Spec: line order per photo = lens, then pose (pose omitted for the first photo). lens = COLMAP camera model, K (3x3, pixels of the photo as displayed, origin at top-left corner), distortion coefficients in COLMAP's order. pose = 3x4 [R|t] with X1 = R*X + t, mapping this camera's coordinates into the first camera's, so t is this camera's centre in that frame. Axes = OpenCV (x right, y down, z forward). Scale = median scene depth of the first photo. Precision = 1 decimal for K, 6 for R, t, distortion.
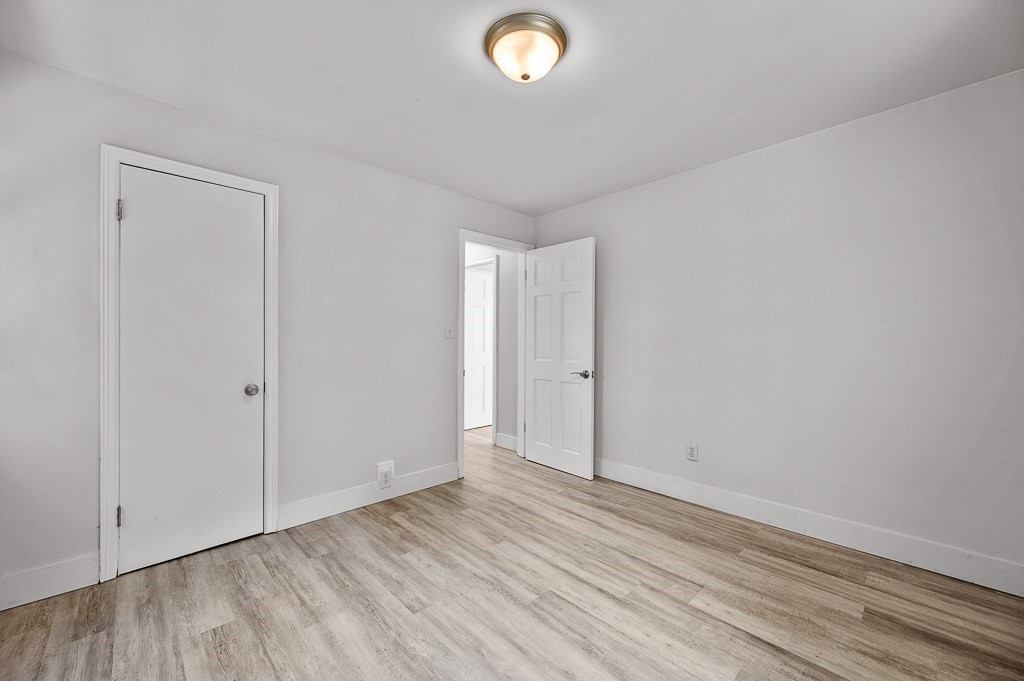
lens RADIAL K [[403.8, 0, 512.0], [0, 403.8, 340.5], [0, 0, 1]] dist [-0.000094, 0.000028]
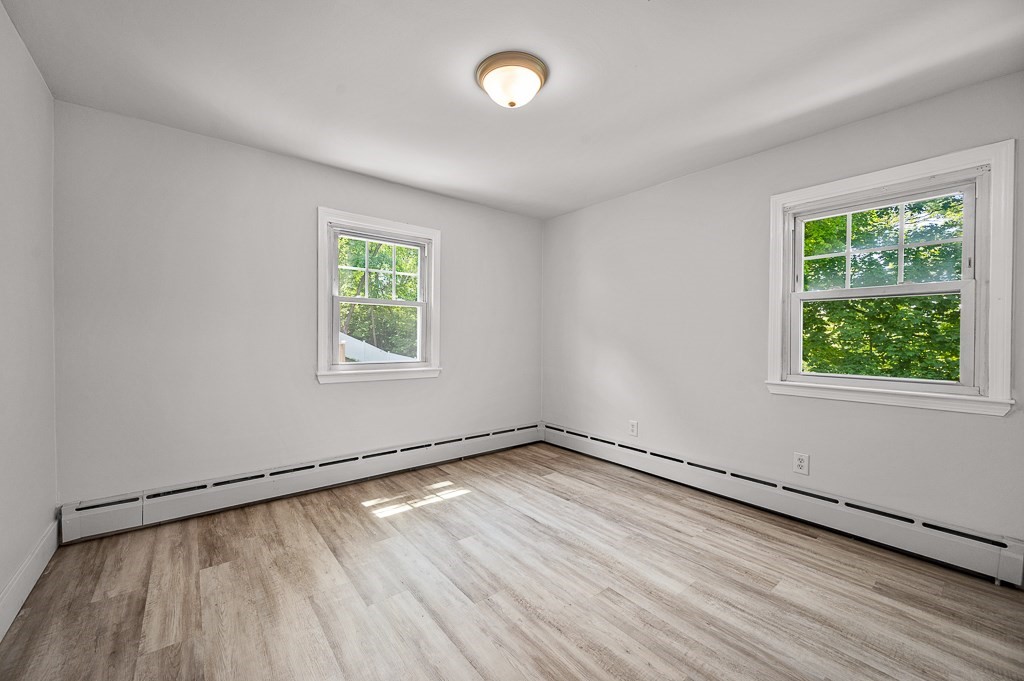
lens RADIAL K [[403.8, 0, 512.0], [0, 403.8, 340.5], [0, 0, 1]] dist [-0.000094, 0.000028]
pose [[-0.996482, -0.011174, 0.083054, -0.064888], [-0.010089, 0.999858, 0.013468, 0.003542], [-0.083193, 0.012583, -0.996454, 2.021528]]
